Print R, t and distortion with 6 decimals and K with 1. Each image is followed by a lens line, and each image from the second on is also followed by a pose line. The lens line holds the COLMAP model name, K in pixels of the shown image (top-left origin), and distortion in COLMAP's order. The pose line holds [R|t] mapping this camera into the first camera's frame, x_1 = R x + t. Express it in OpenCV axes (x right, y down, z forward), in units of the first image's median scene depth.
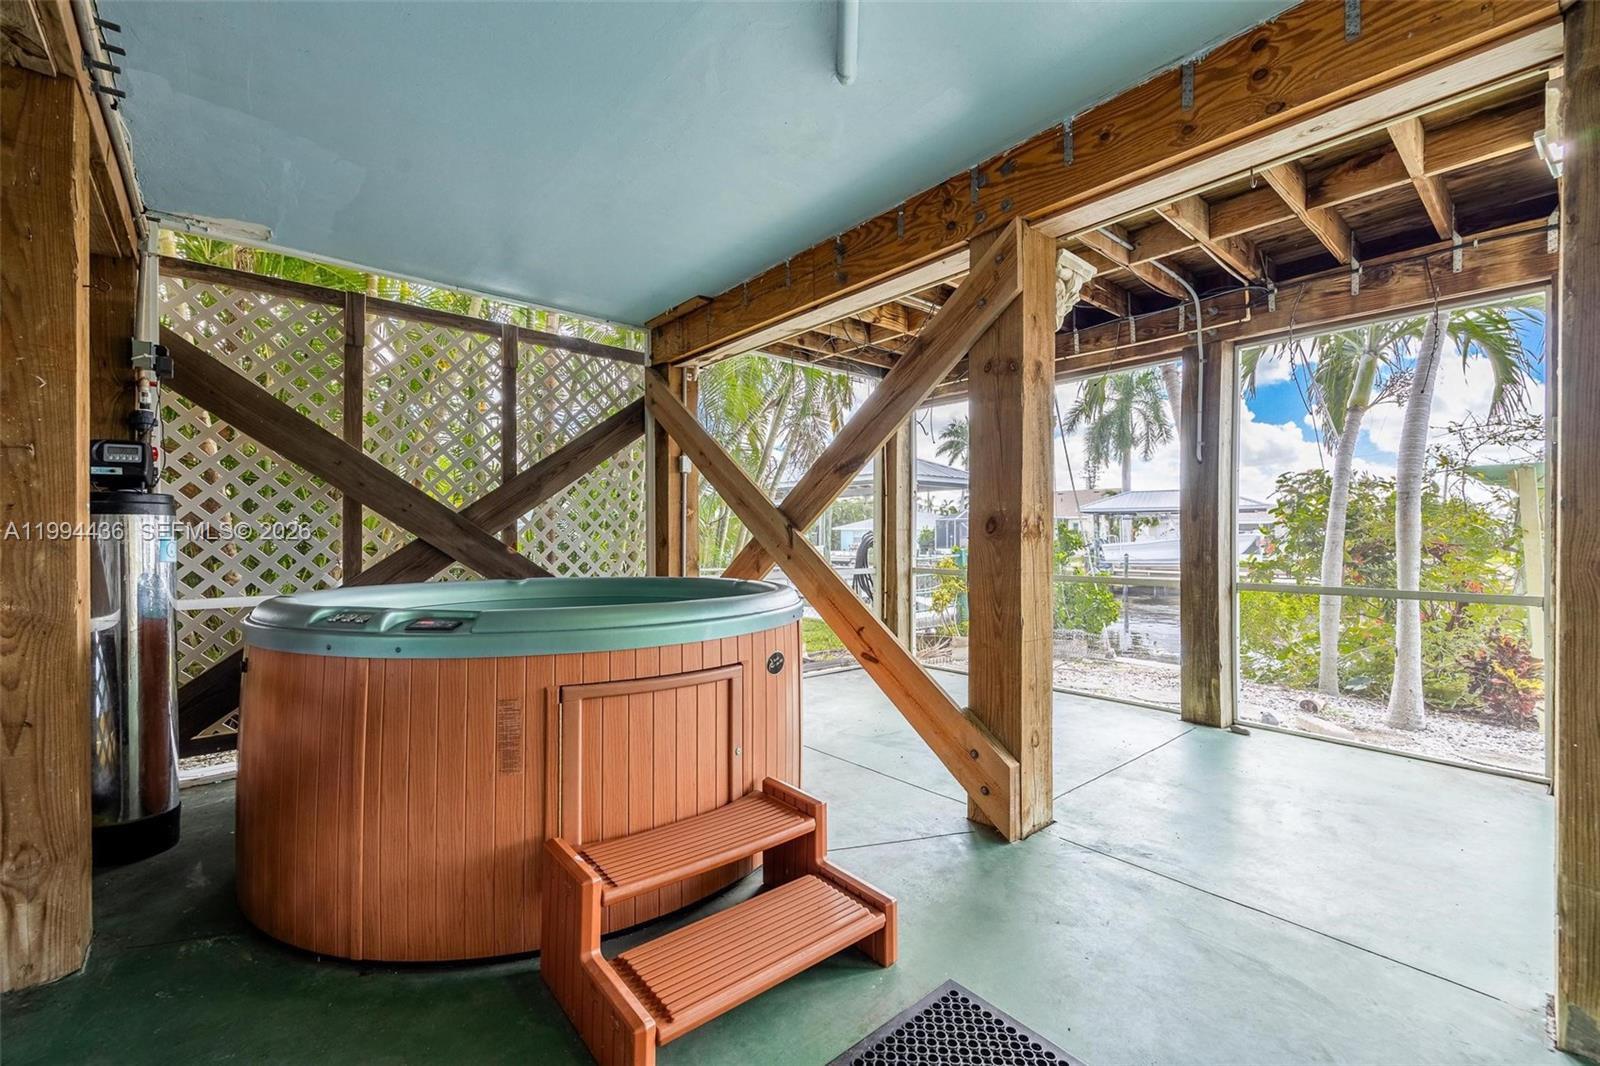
lens RADIAL K [[667.8, 0, 800.0], [0, 667.8, 533.0], [0, 0, 1]] dist [-0.000058, 0.000370]
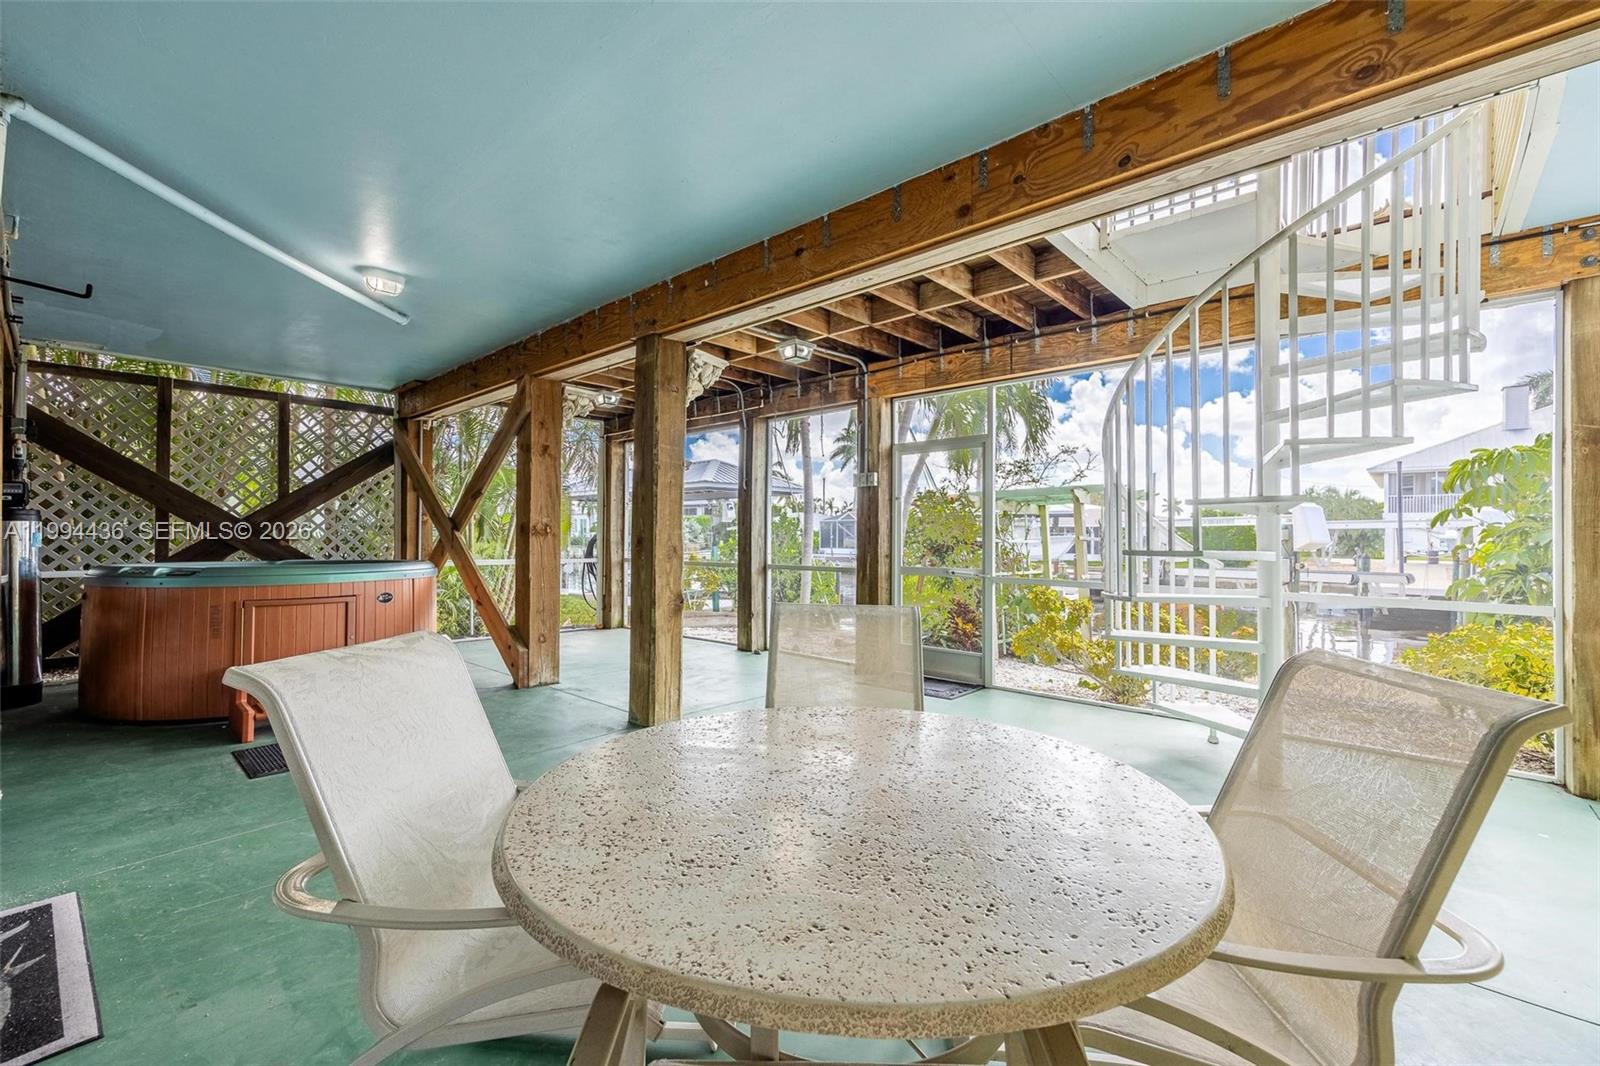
lens RADIAL K [[666.1, 0, 800.0], [0, 666.1, 533.0], [0, 0, 1]] dist [0.001360, -0.000403]
pose [[0.991799, 0.005184, 0.127703, 0.632831], [-0.005190, 0.999986, -0.000289, -0.003275], [-0.127702, -0.000376, 0.991812, -0.764017]]
